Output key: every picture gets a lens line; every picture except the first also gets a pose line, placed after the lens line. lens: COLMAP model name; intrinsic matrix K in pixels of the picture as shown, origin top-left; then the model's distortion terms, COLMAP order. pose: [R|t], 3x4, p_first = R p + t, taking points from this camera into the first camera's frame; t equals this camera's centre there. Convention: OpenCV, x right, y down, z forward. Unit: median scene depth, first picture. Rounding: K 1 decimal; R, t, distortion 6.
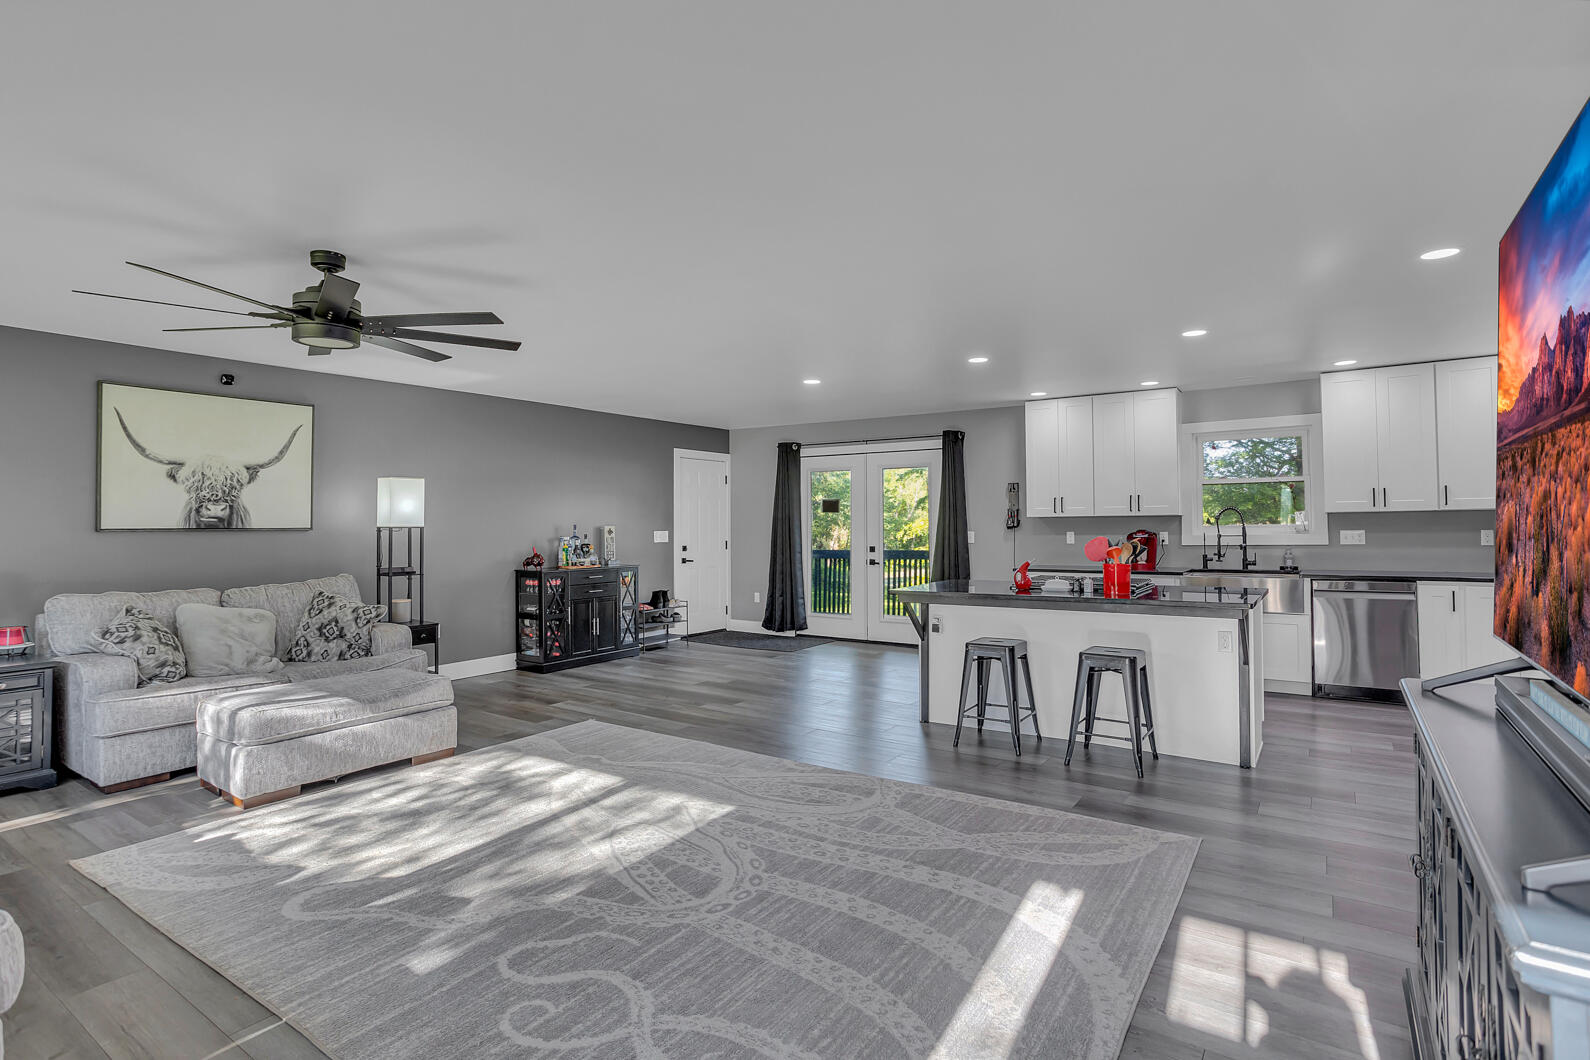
lens RADIAL K [[771.6, 0, 793.1], [0, 771.6, 528.6], [0, 0, 1]] dist [-0.015790, 0.001507]
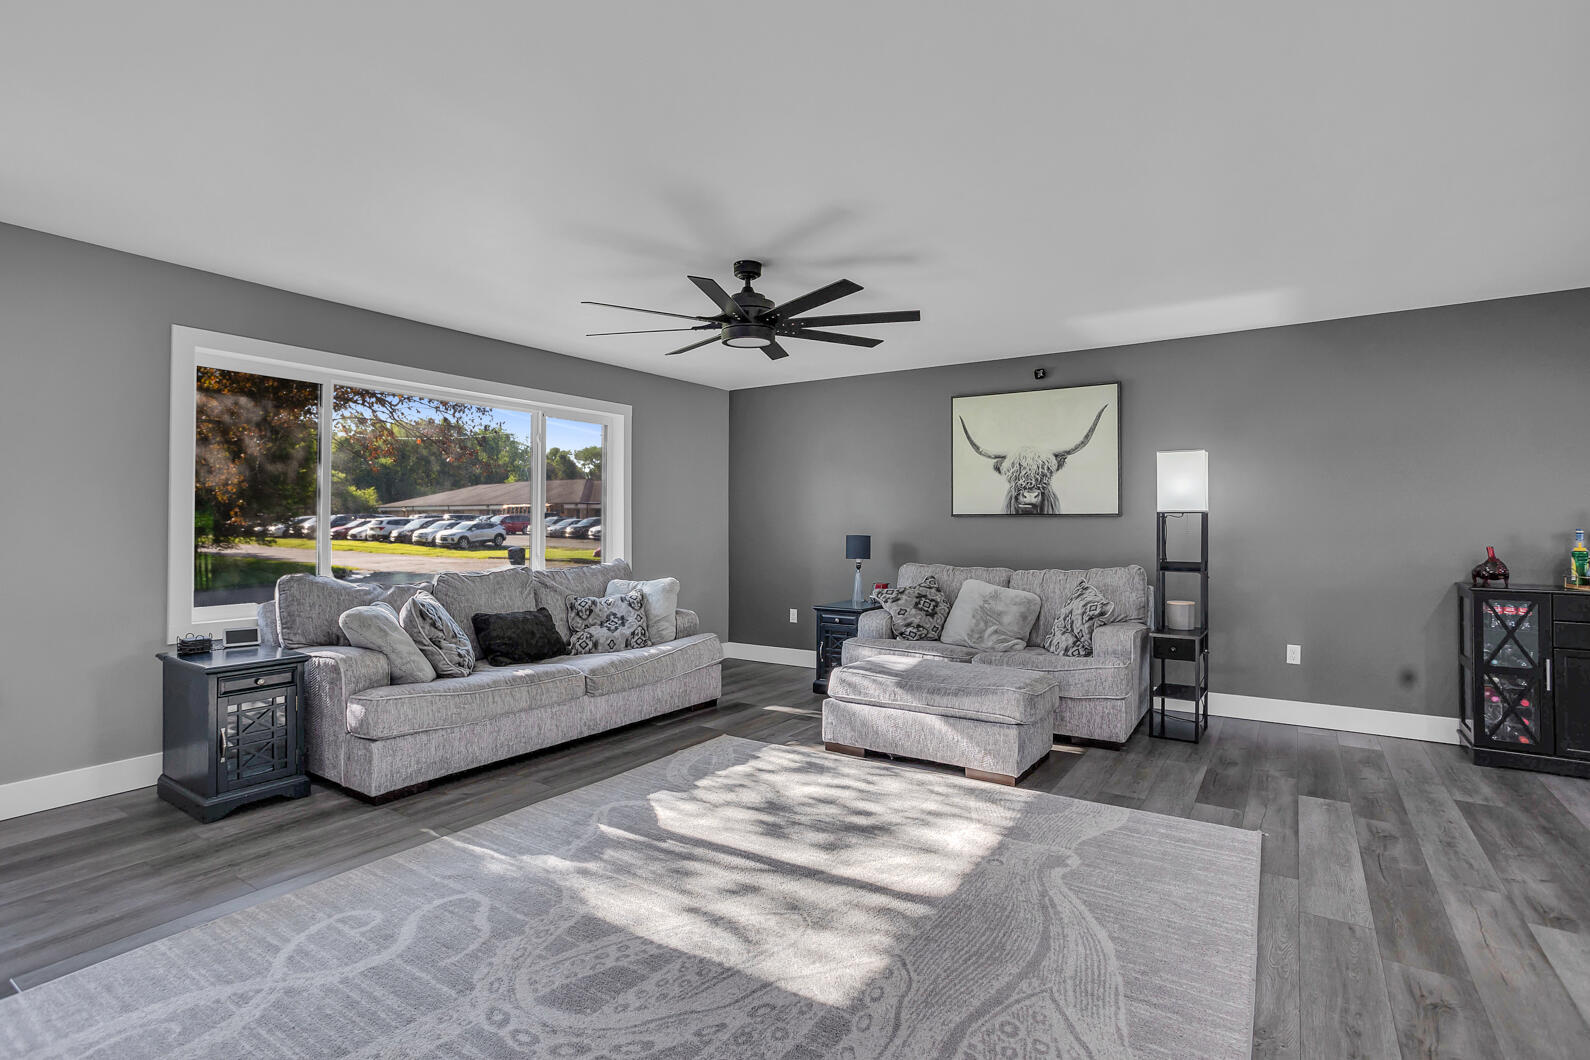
lens RADIAL K [[771.6, 0, 792.5], [0, 771.6, 520.2], [0, 0, 1]] dist [-0.015790, 0.001507]
pose [[0.022823, -0.002405, -0.999737, 0.324010], [-0.008705, 0.999959, -0.002604, 0.014050], [0.999702, 0.008762, 0.022801, 0.647462]]
